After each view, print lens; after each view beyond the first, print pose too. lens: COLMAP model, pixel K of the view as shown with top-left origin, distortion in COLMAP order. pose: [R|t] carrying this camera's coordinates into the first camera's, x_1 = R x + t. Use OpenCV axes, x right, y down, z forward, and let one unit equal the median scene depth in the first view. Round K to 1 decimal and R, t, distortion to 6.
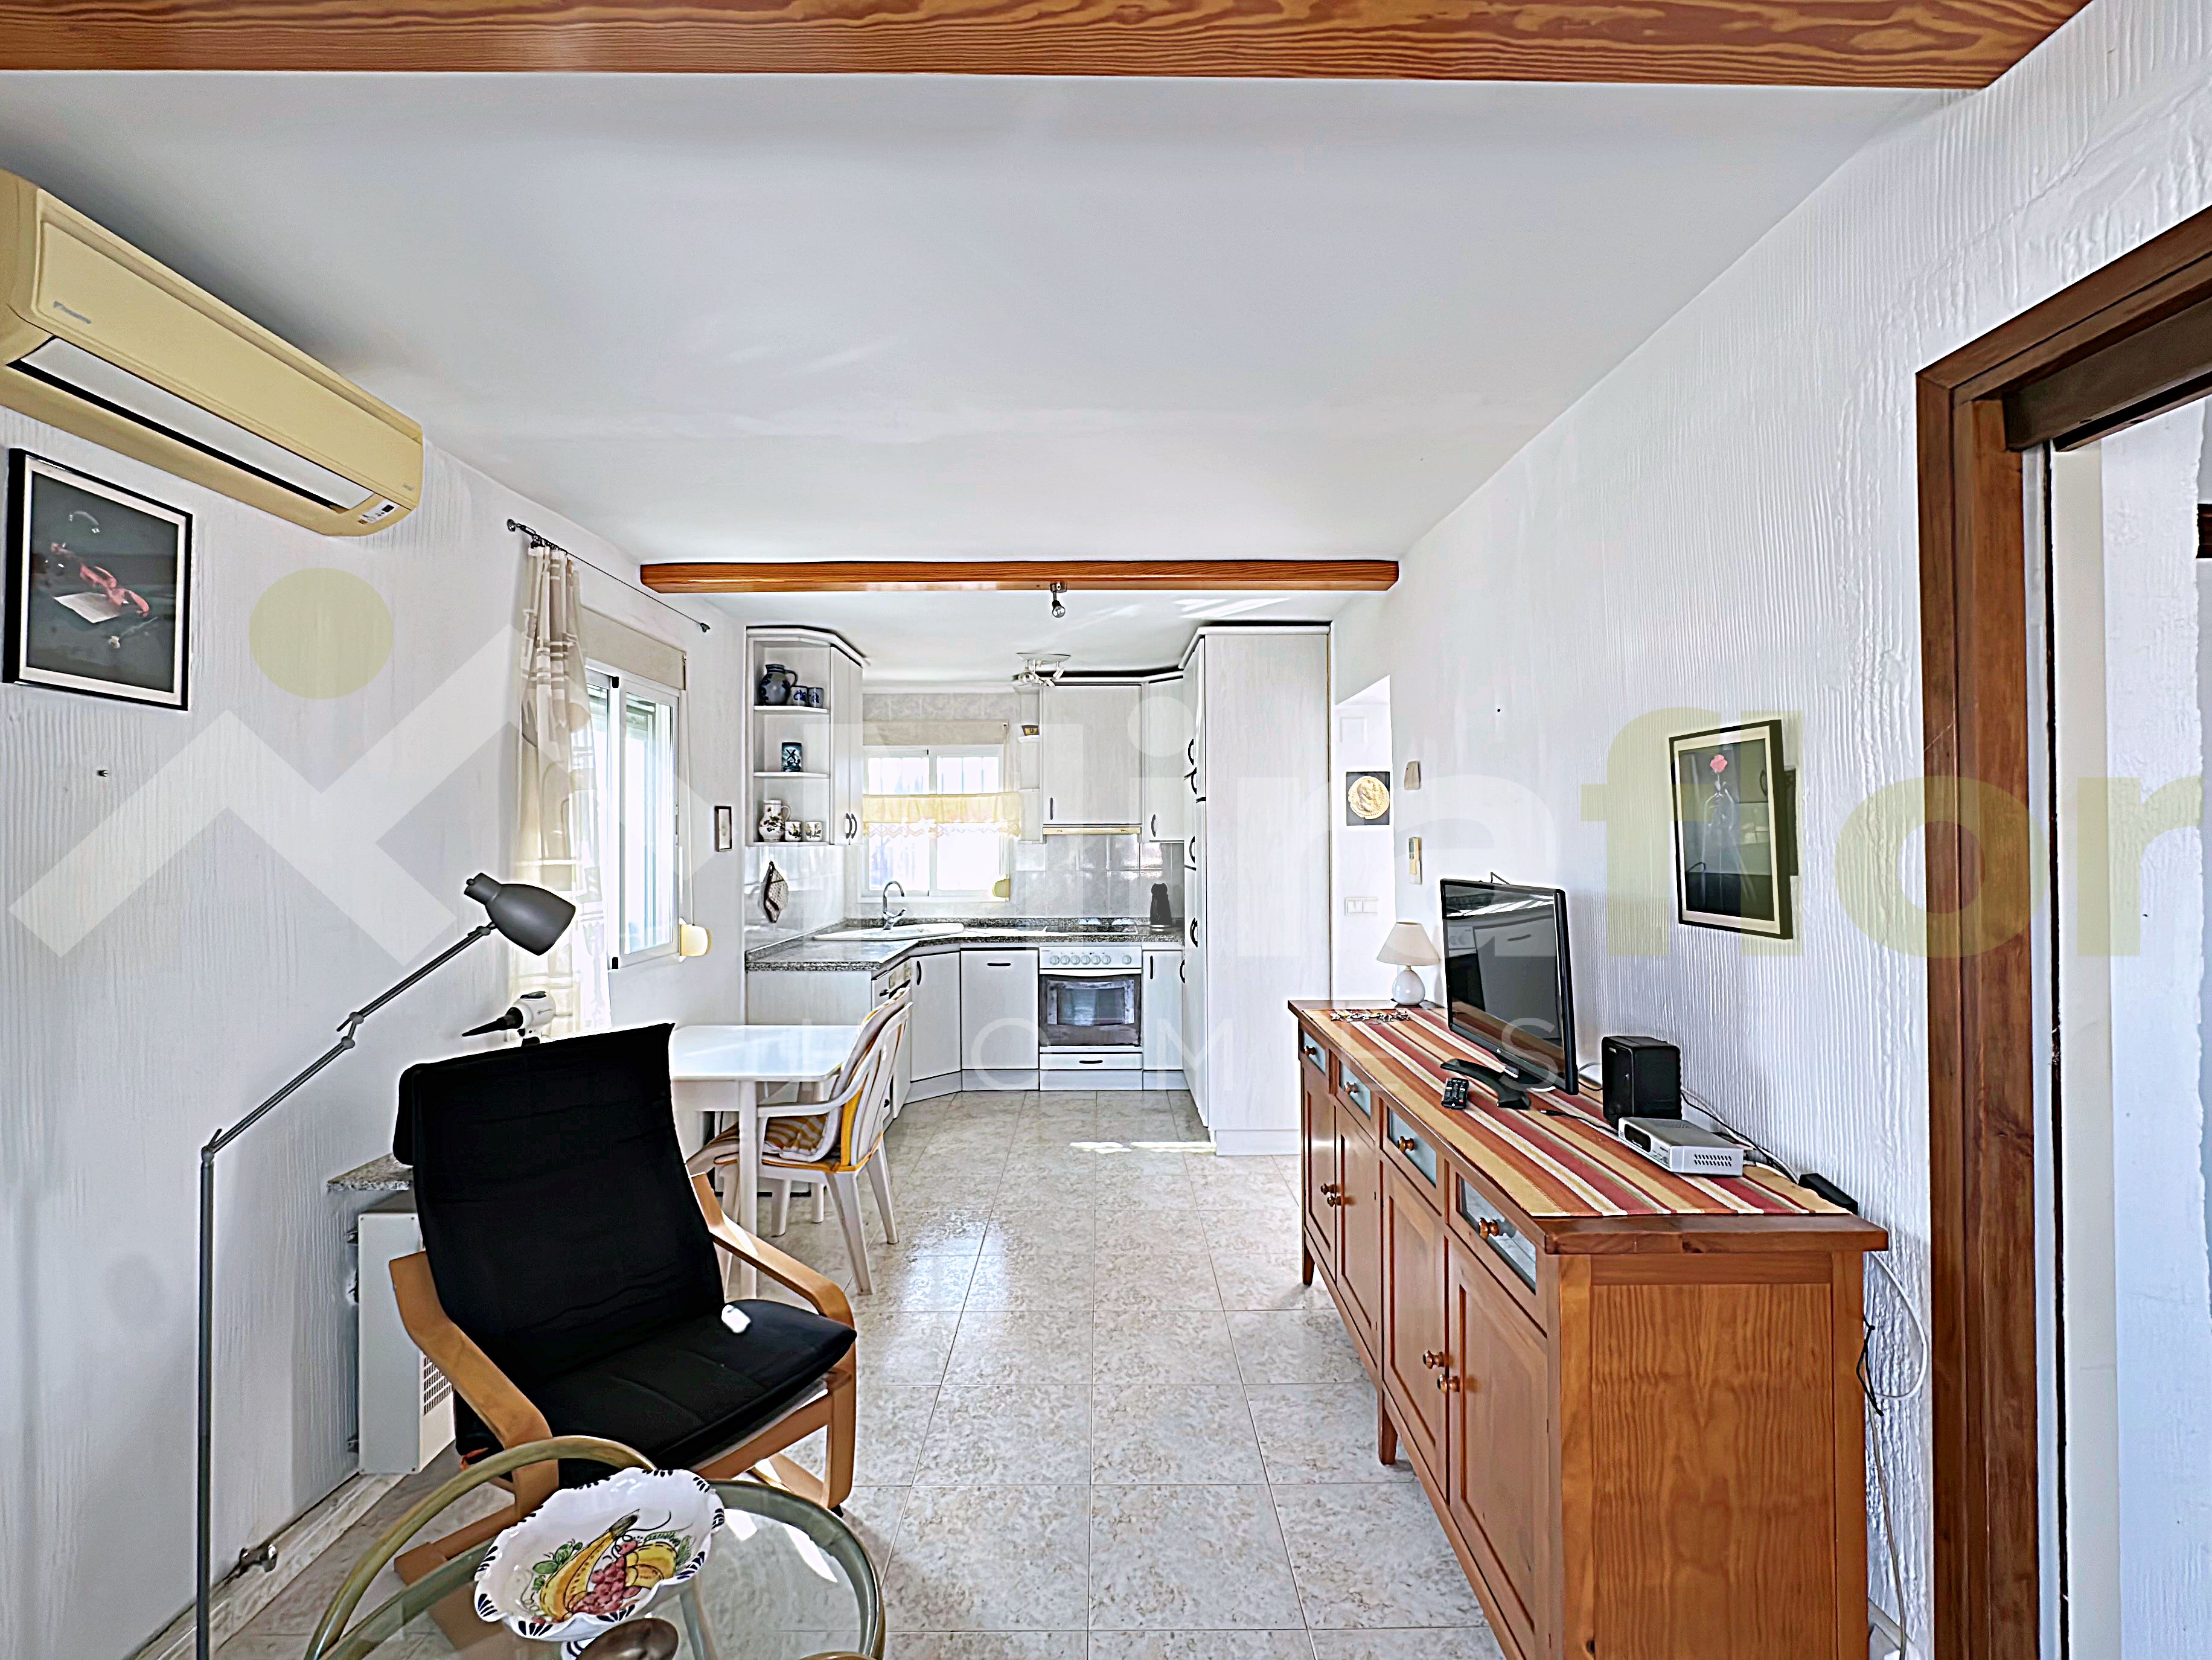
lens RADIAL K [[967.7, 0, 1106.2], [0, 967.7, 828.0], [0, 0, 1]] dist [-0.004762, 0.001245]
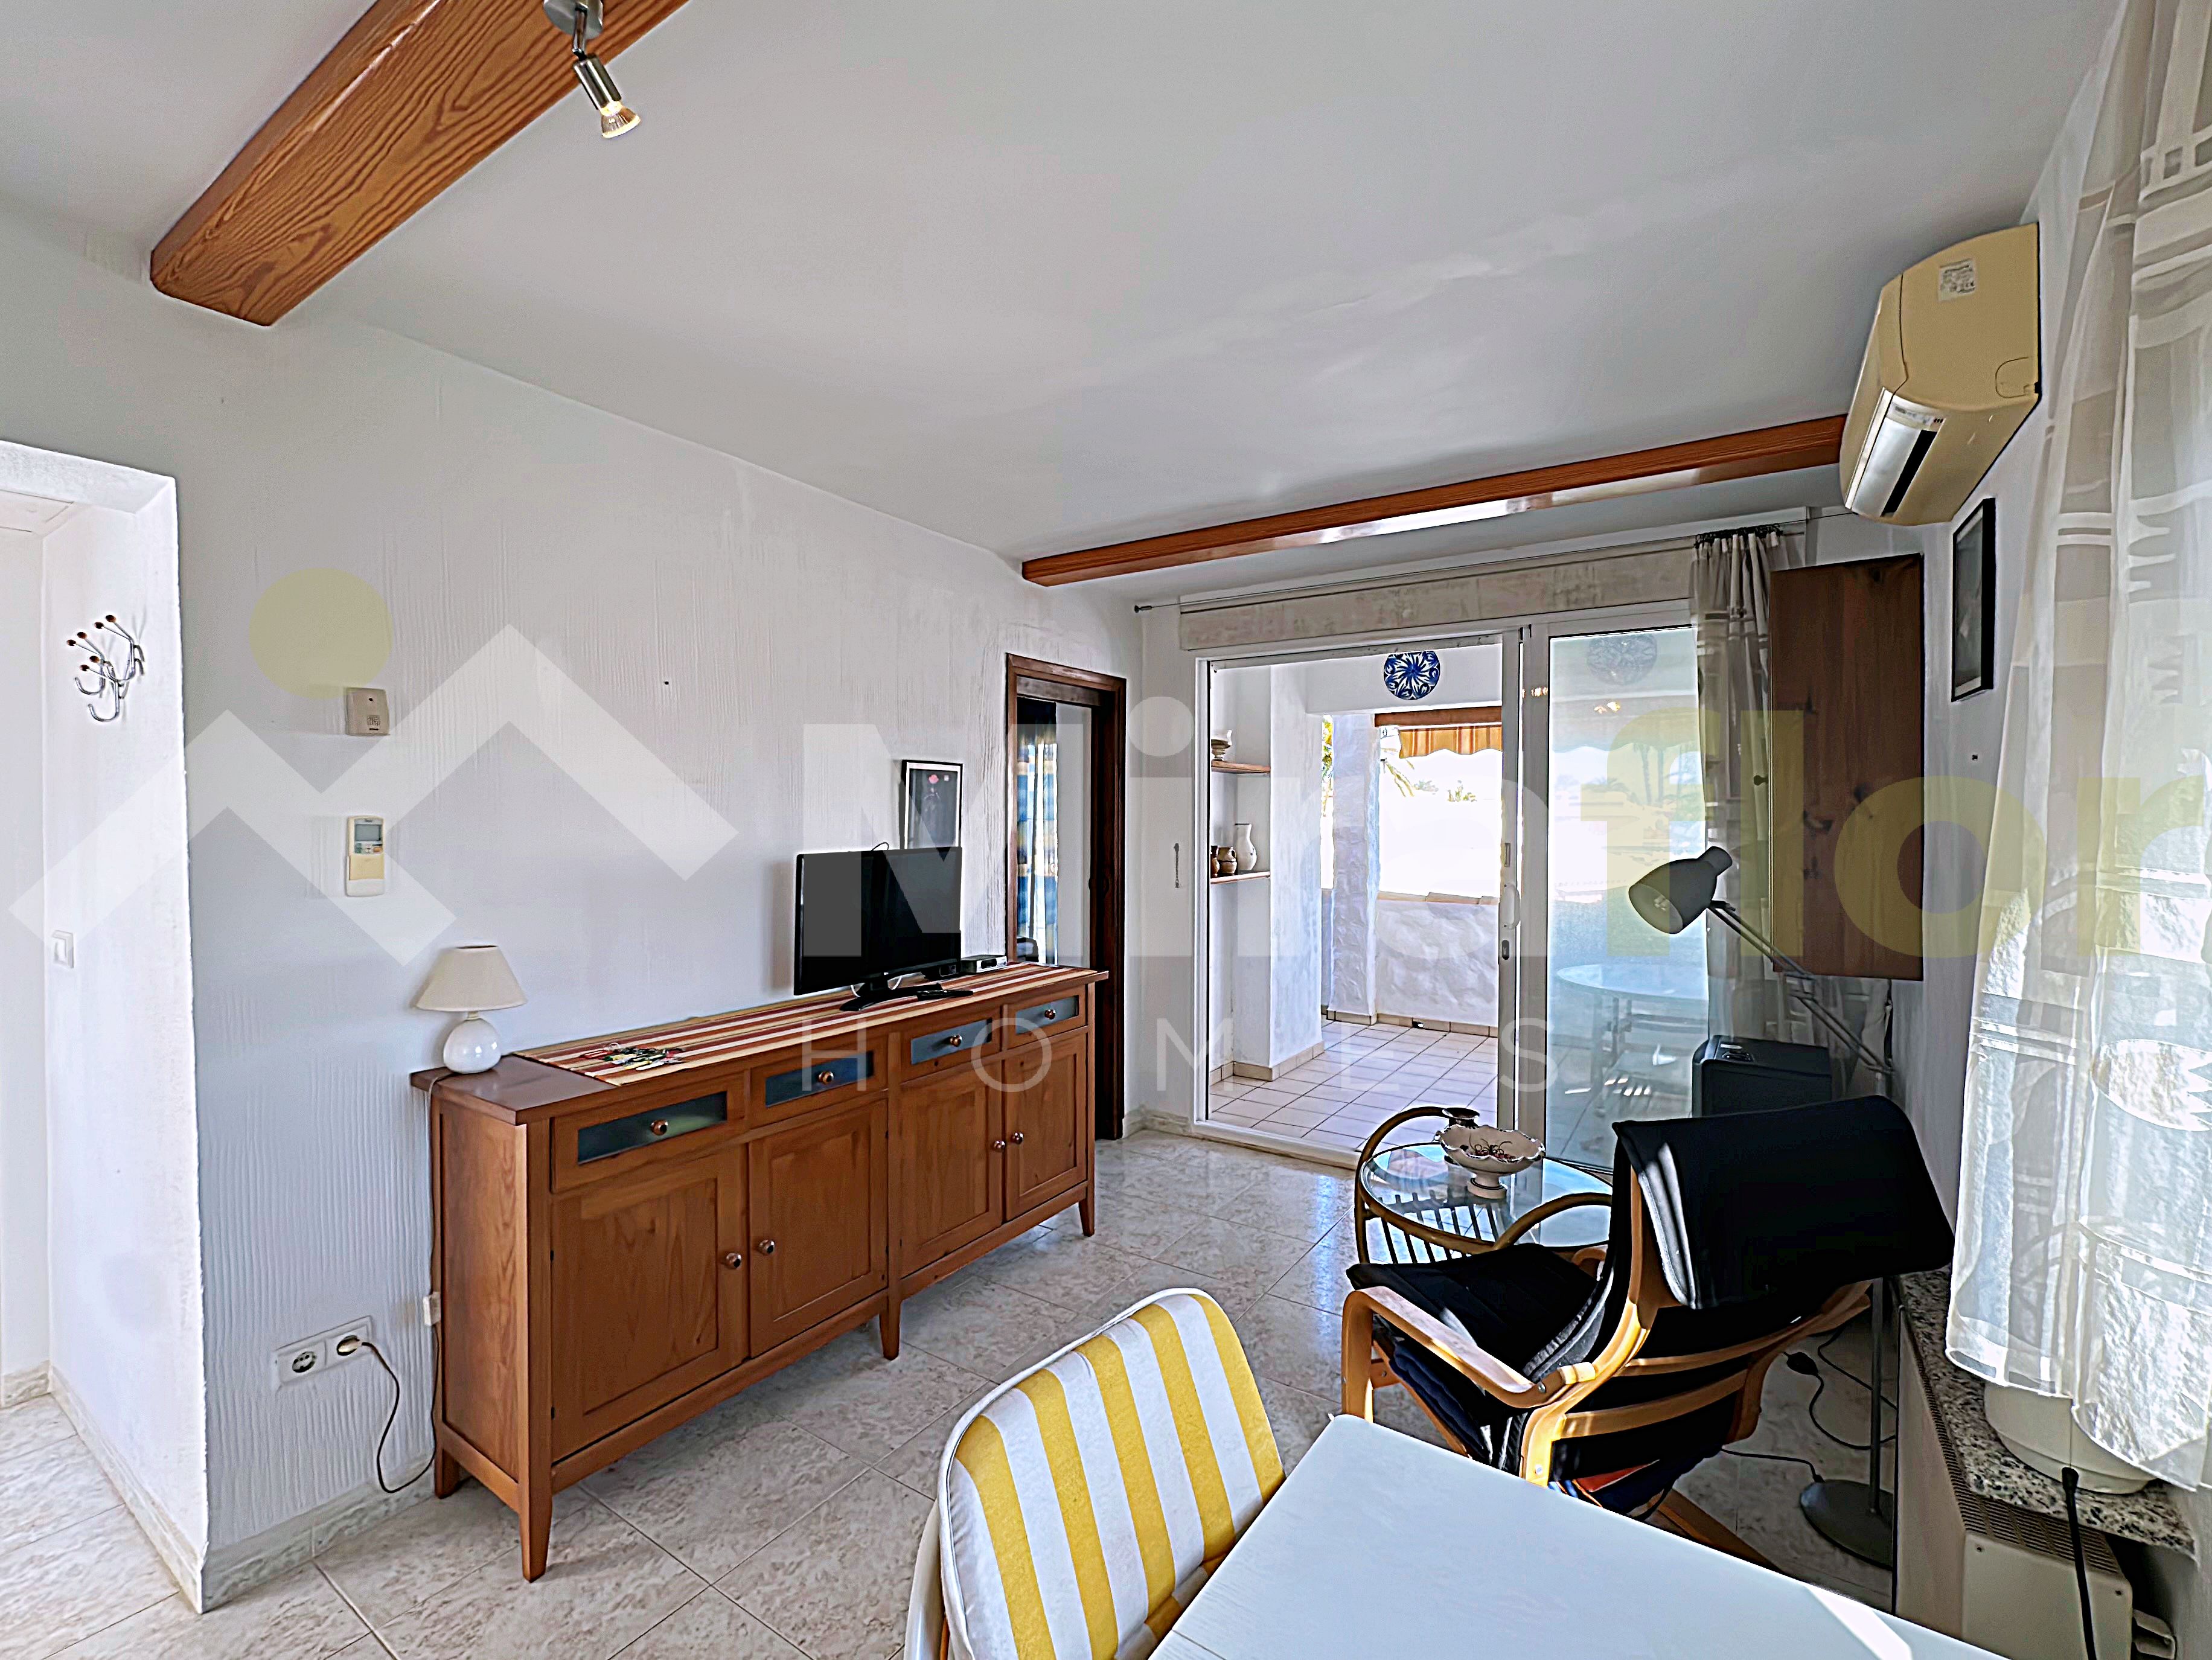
lens RADIAL K [[967.7, 0, 1117.3], [0, 967.7, 830.3], [0, 0, 1]] dist [-0.004762, 0.001245]
pose [[-0.832671, -0.003411, 0.553757, -0.396371], [-0.002040, 0.999993, 0.003092, 0.016063], [-0.553764, 0.001445, -0.832672, 1.252905]]
